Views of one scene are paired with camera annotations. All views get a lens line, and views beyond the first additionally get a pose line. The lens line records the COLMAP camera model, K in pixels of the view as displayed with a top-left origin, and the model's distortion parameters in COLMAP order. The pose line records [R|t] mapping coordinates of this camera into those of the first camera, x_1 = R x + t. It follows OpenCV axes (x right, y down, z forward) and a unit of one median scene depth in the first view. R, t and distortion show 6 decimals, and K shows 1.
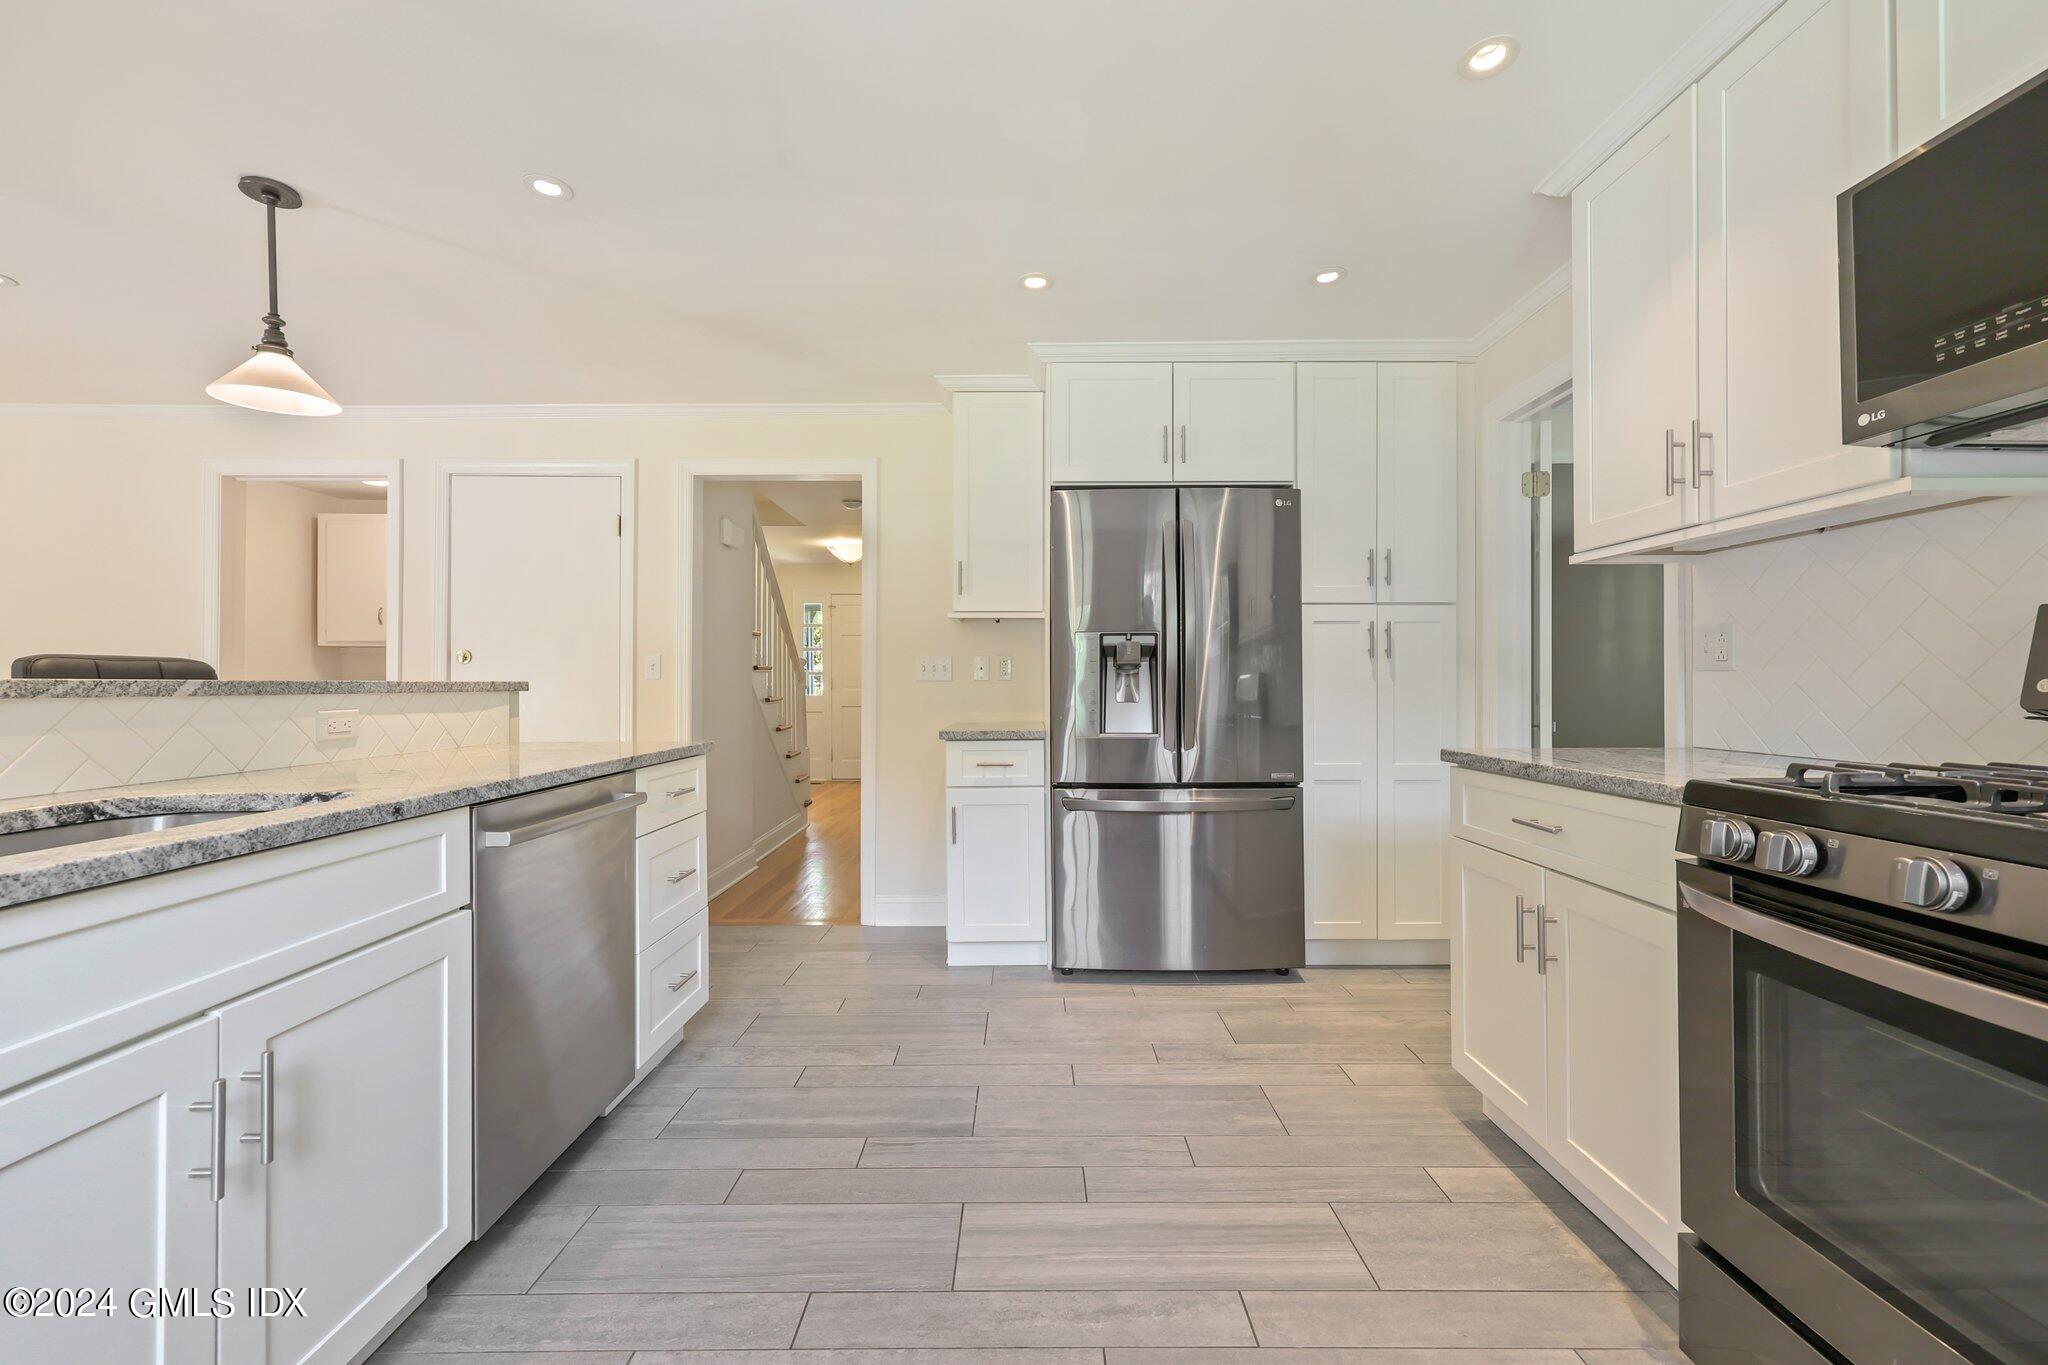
lens RADIAL K [[833.1, 0, 1026.6], [0, 833.1, 687.5], [0, 0, 1]] dist [0.017338, 0.000658]
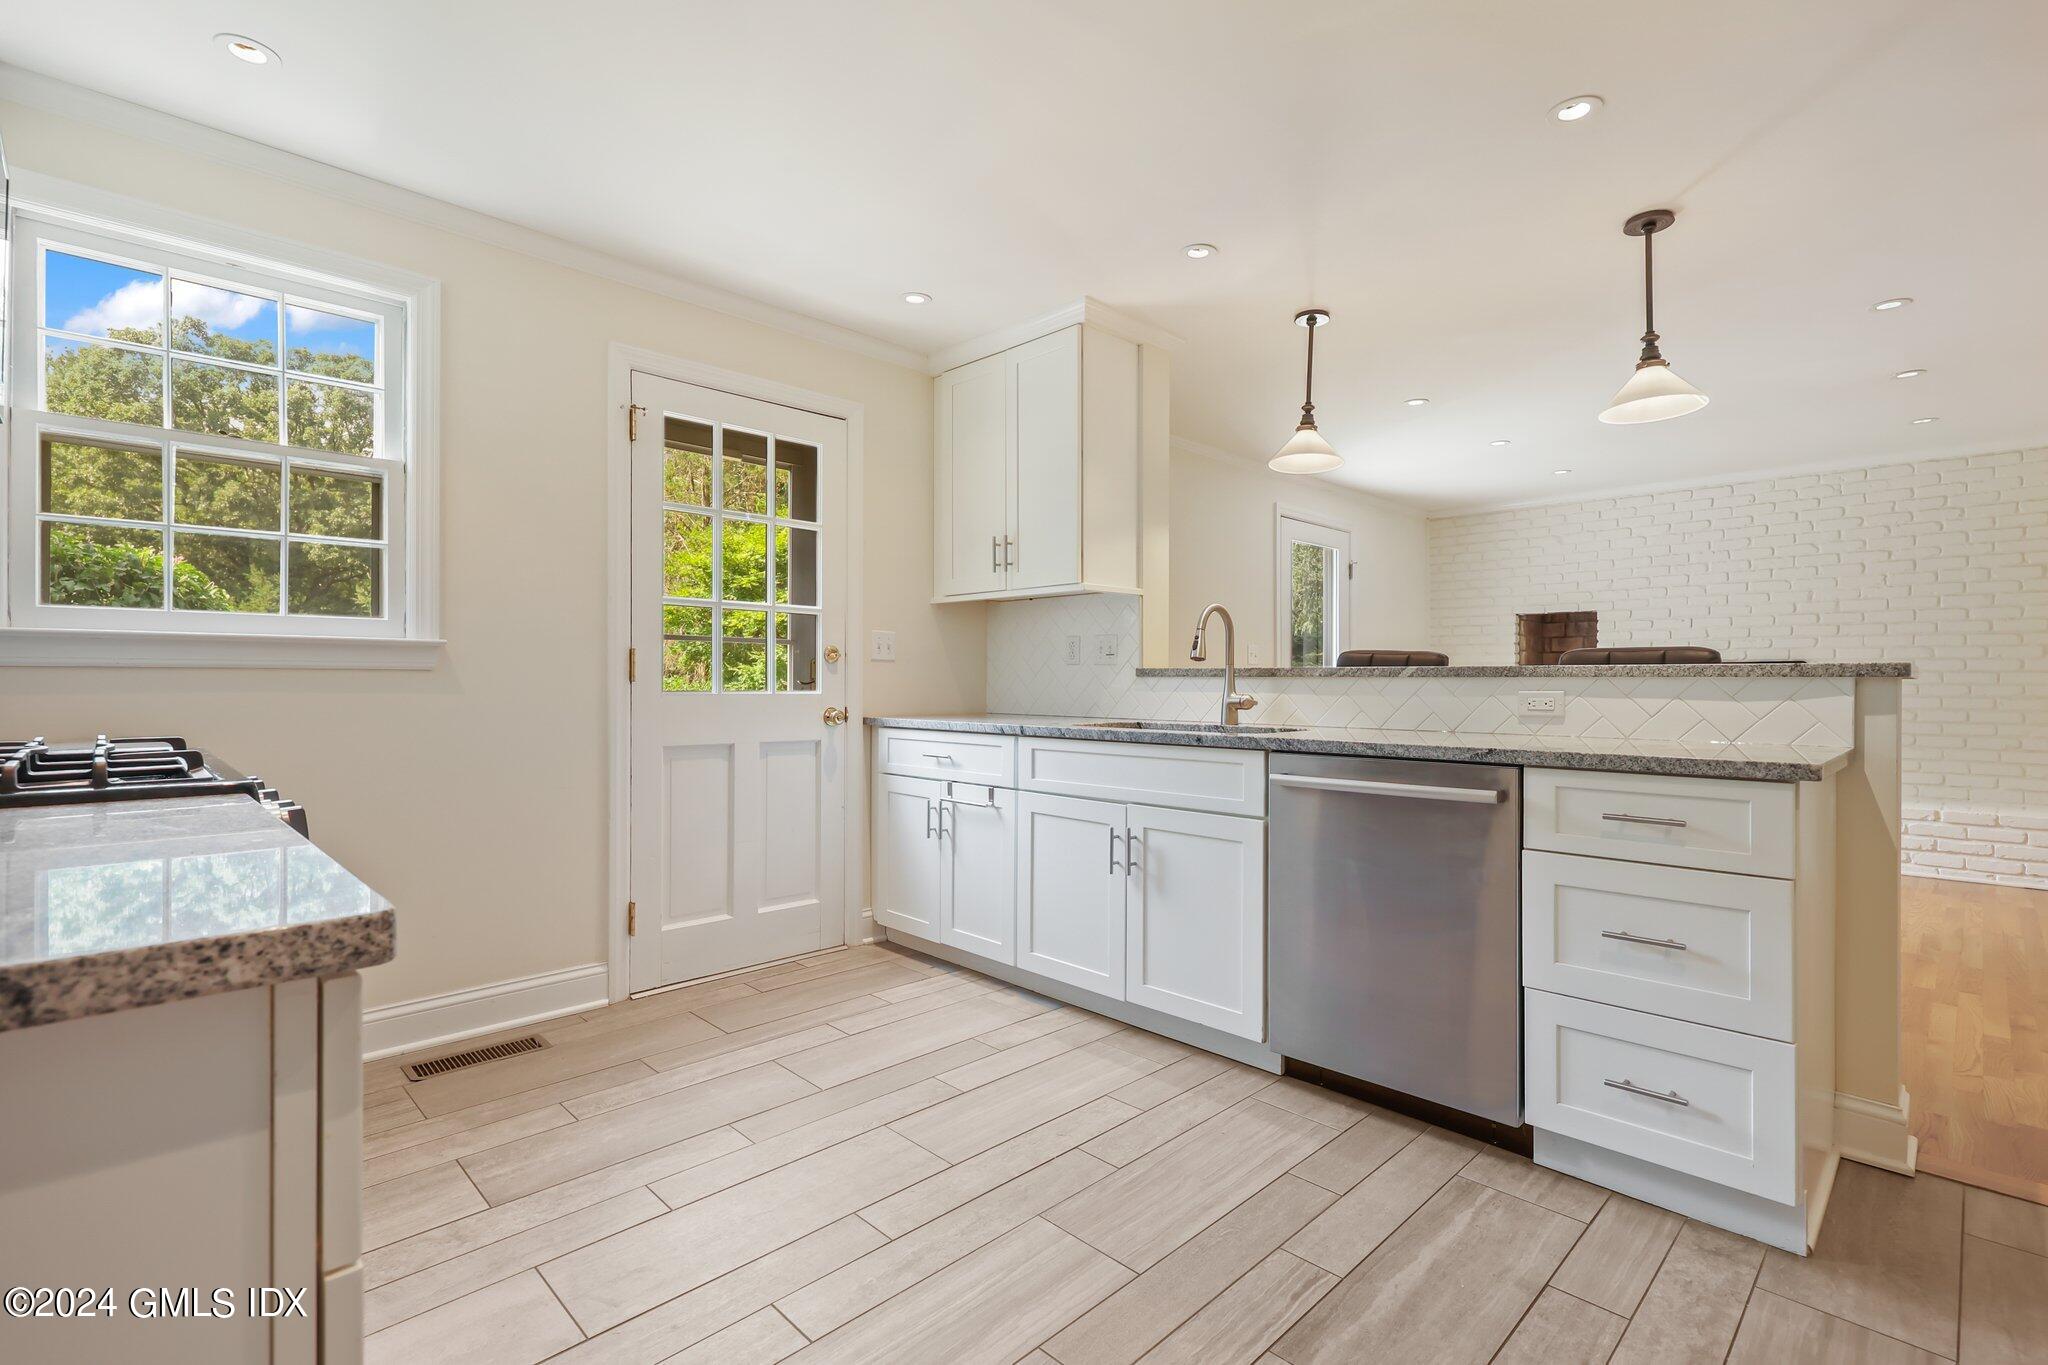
lens RADIAL K [[941.9, 0, 1023.3], [0, 941.9, 671.9], [0, 0, 1]] dist [-0.001155, -0.000010]
pose [[-0.712236, -0.000564, -0.701940, 0.644993], [-0.001009, 0.999999, 0.000220, 0.001189], [0.701939, 0.000865, -0.712236, 1.514054]]
